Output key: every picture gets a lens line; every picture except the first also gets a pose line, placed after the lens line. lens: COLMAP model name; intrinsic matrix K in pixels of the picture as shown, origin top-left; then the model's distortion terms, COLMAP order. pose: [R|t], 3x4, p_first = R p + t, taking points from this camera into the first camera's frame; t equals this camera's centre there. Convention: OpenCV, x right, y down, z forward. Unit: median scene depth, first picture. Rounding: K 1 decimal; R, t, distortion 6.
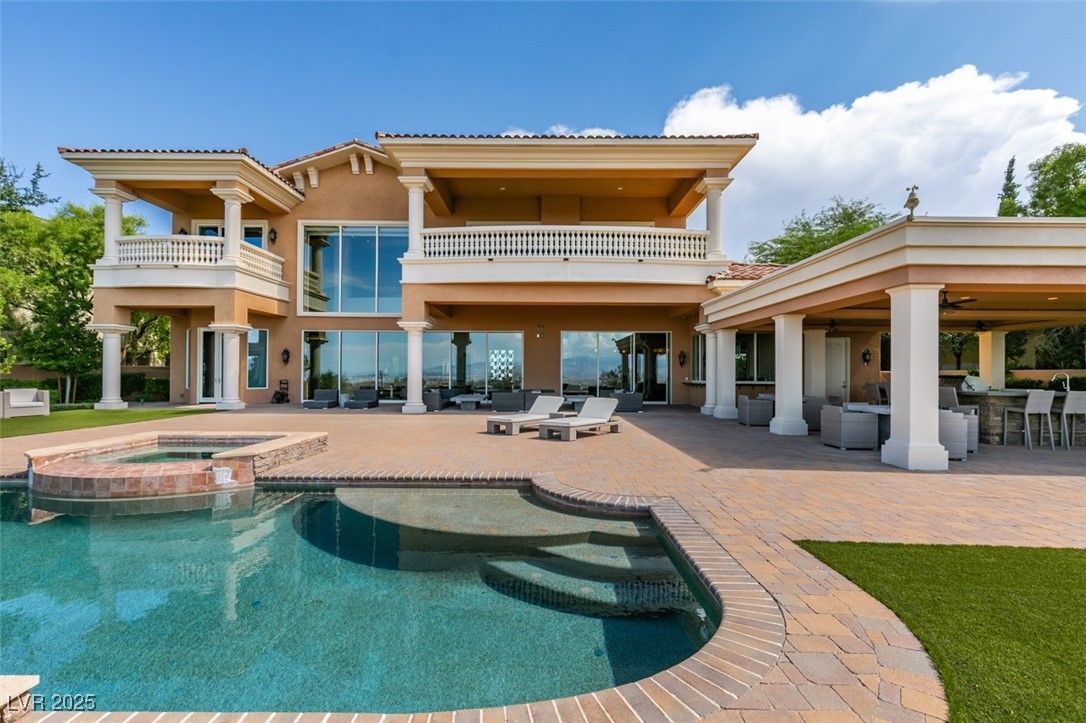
lens RADIAL K [[488.6, 0, 530.3], [0, 488.6, 366.2], [0, 0, 1]] dist [0.000799, -0.000052]
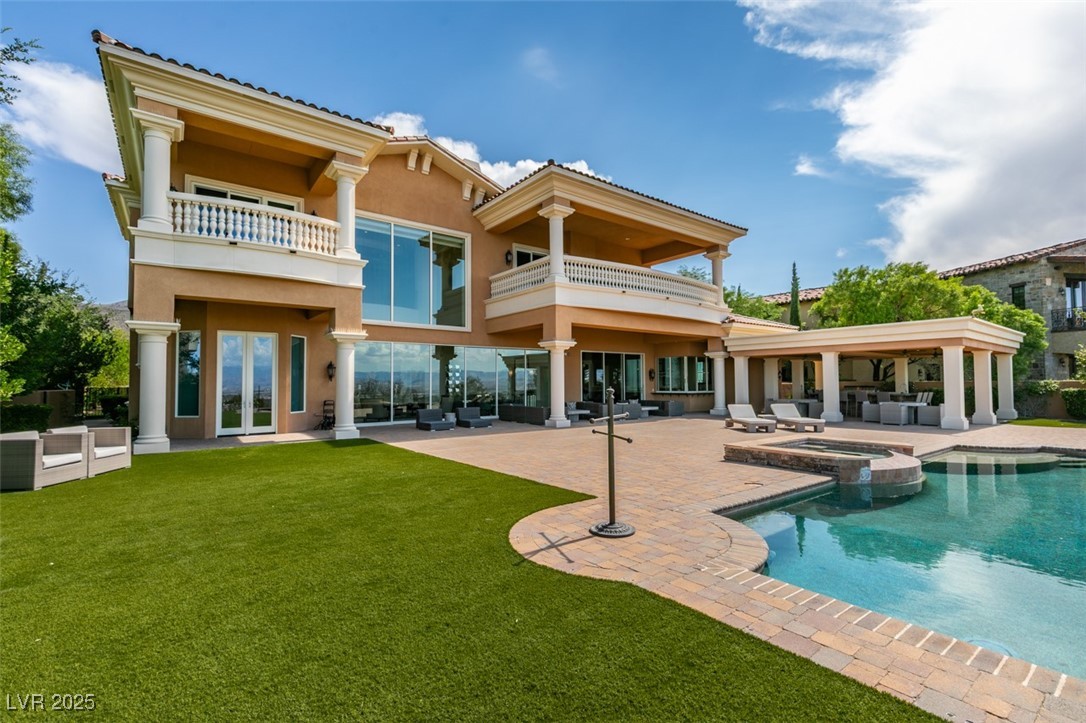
lens RADIAL K [[488.6, 0, 530.3], [0, 488.6, 366.2], [0, 0, 1]] dist [0.000799, -0.000052]
pose [[0.793414, 0.012148, 0.608562, -0.730803], [0.001923, 0.999746, -0.022464, -0.009528], [-0.608680, 0.018993, 0.793189, 0.155230]]
